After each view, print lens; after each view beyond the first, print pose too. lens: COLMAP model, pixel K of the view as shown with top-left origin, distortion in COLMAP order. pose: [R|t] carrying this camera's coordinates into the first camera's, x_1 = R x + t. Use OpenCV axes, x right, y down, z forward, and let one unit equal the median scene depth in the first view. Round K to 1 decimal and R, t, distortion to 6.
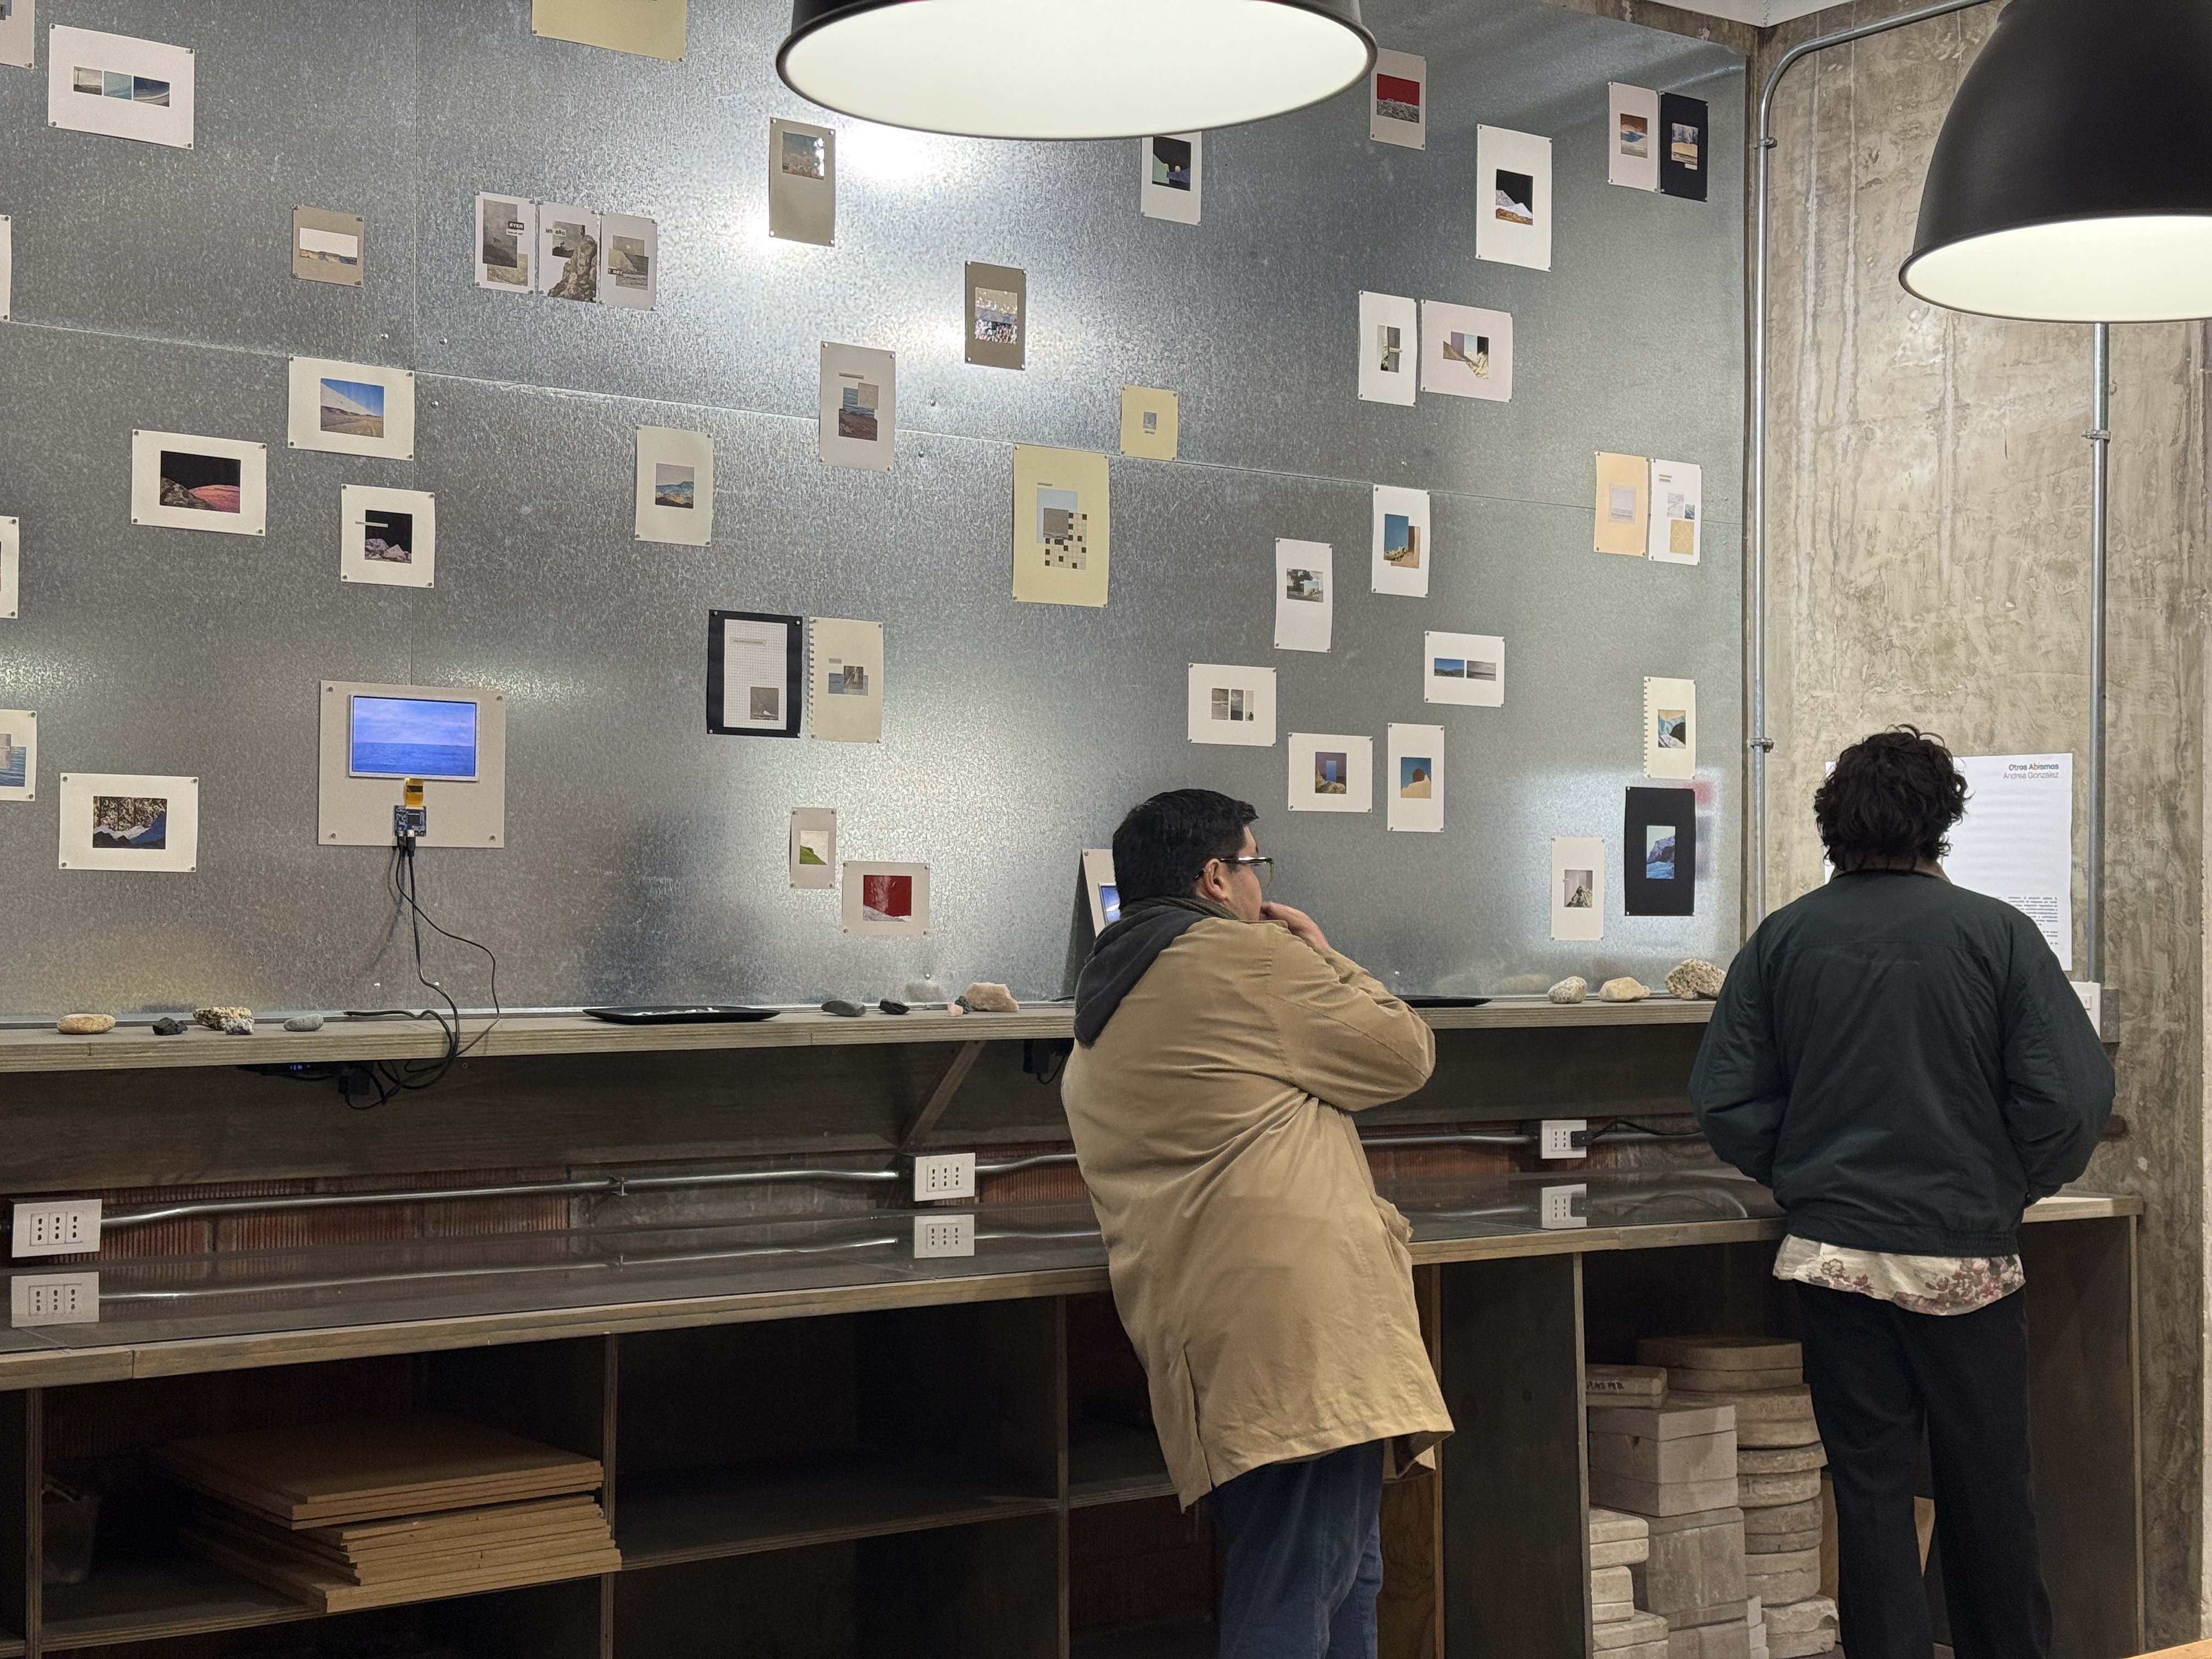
lens RADIAL K [[3058.8, 0, 1101.6], [0, 3058.8, 829.9], [0, 0, 1]] dist [0.128651, 0.000000]
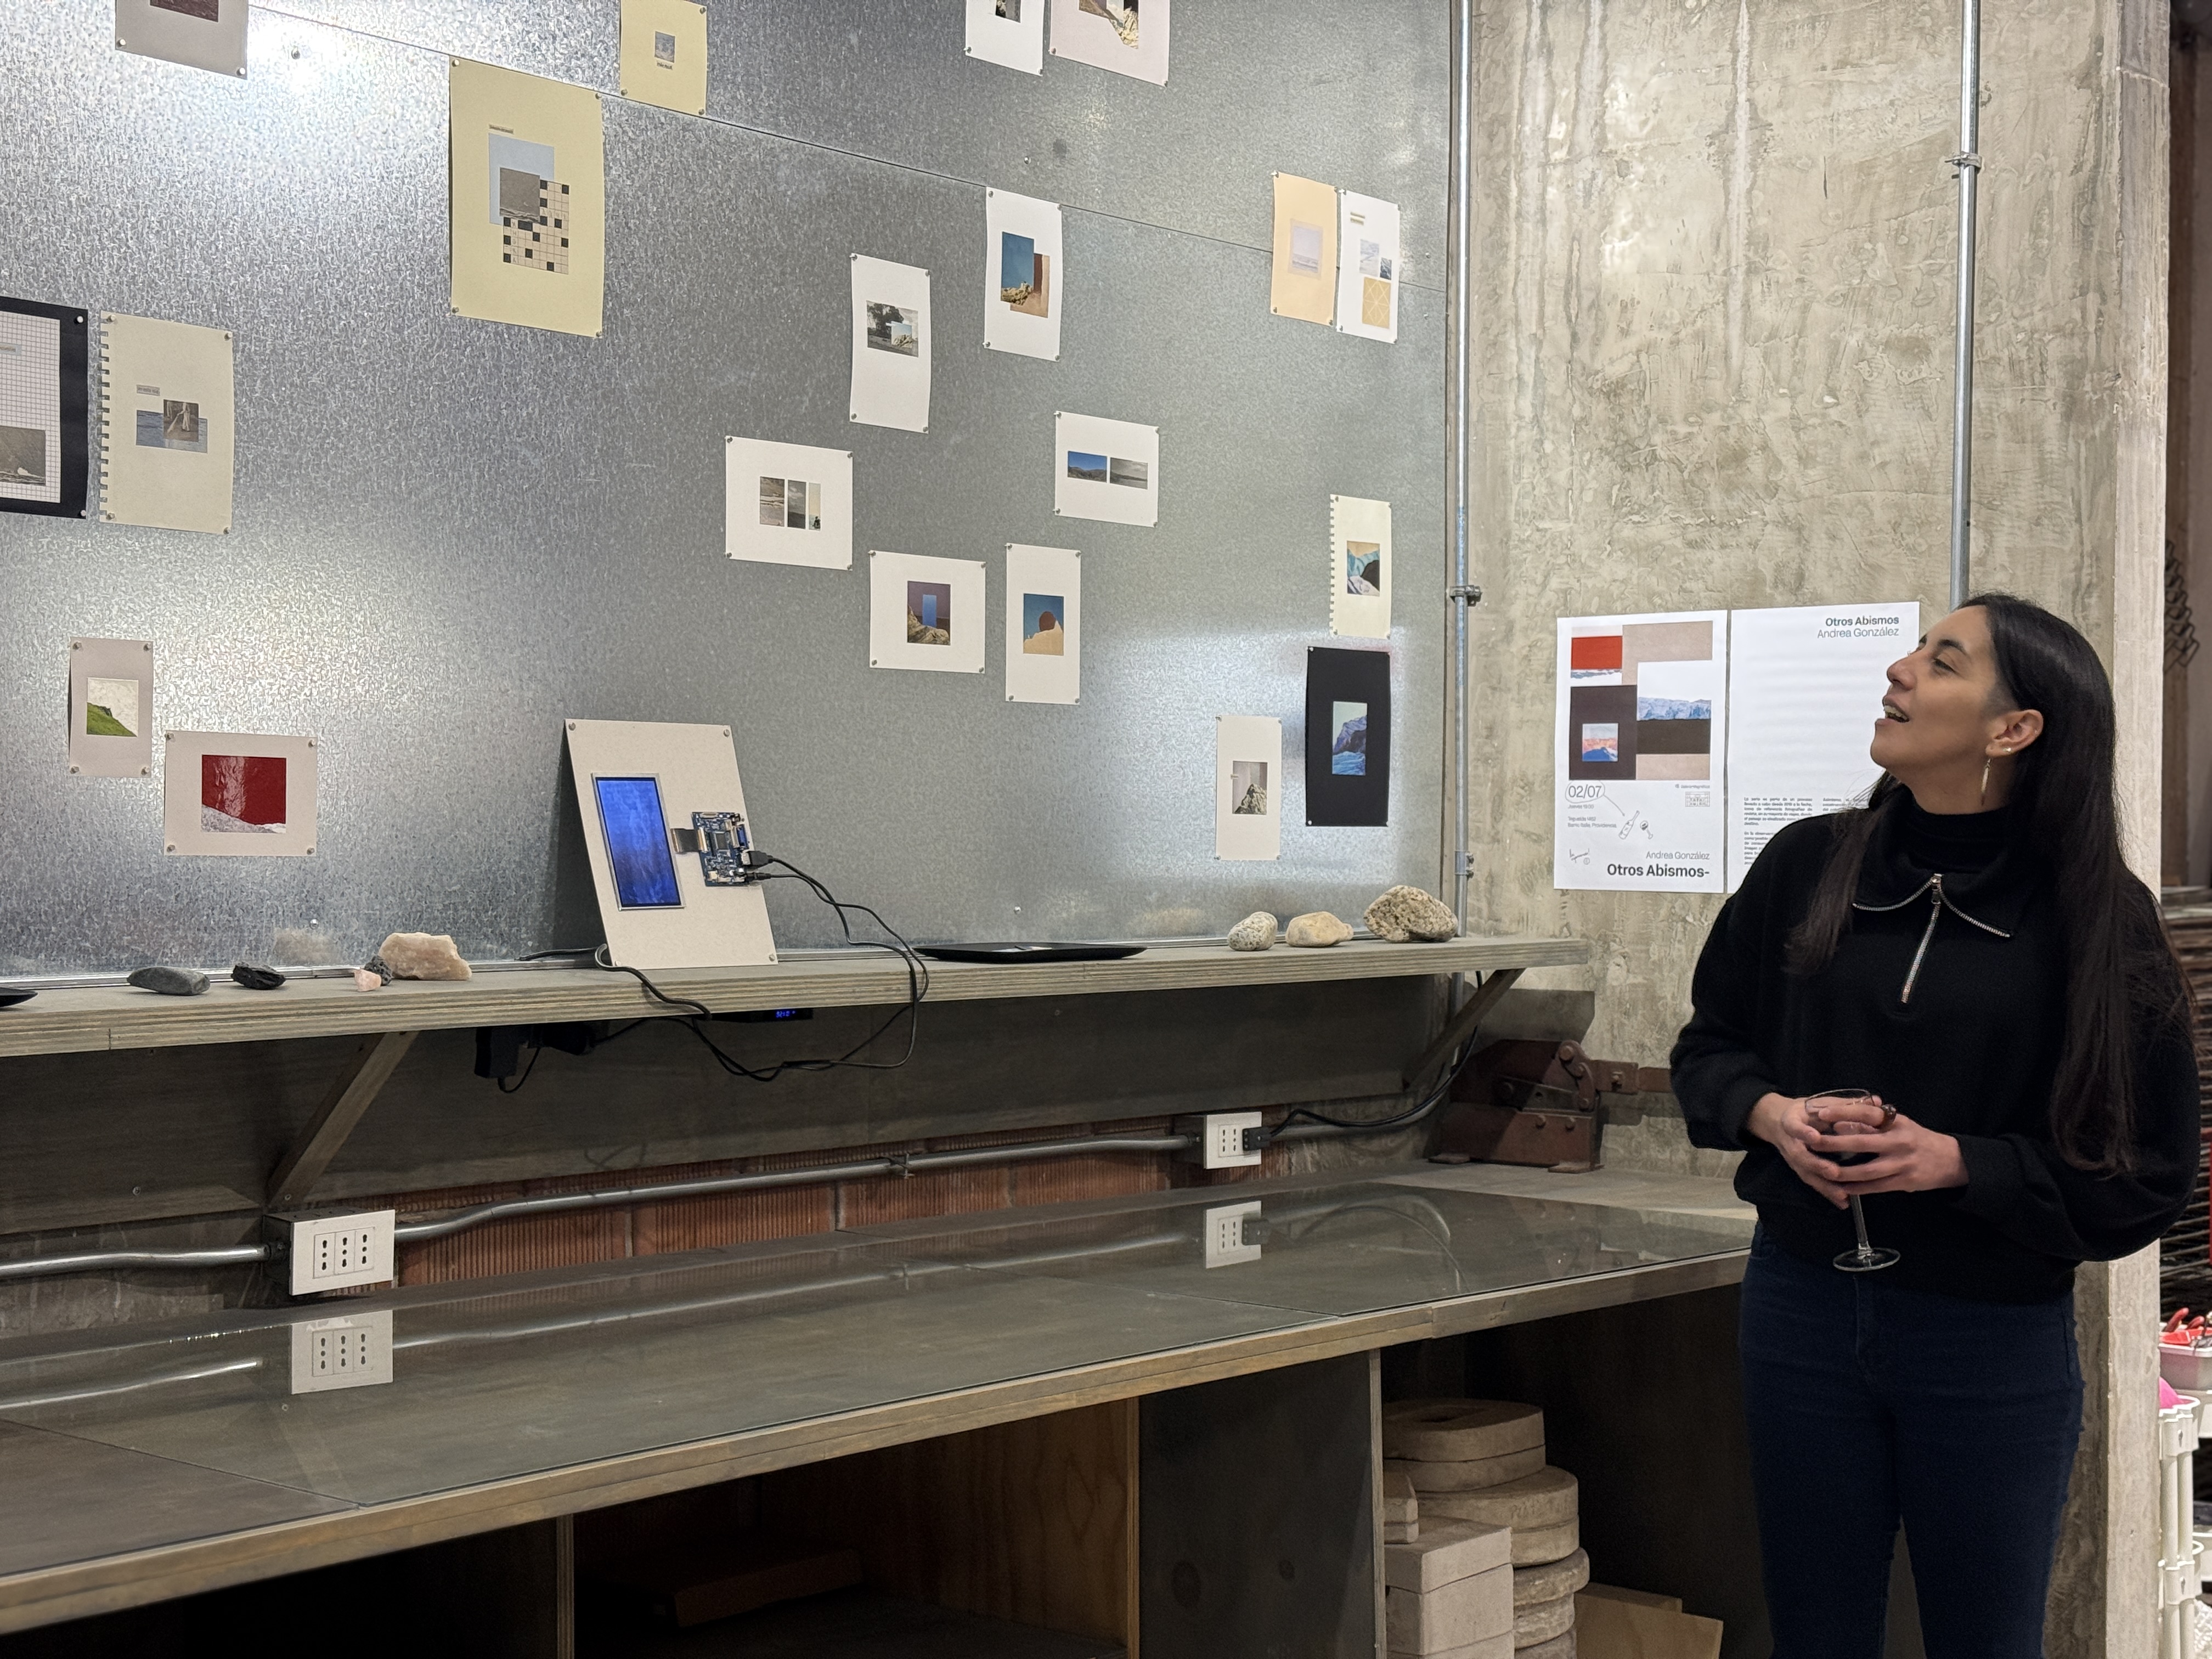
lens RADIAL K [[3058.8, 0, 1114.5], [0, 3058.8, 840.4], [0, 0, 1]] dist [0.128651, 0.000000]
pose [[0.976236, -0.001297, 0.216707, -0.030502], [-0.005047, 0.999575, 0.028718, 0.011560], [-0.216652, -0.029129, 0.975814, 0.325575]]
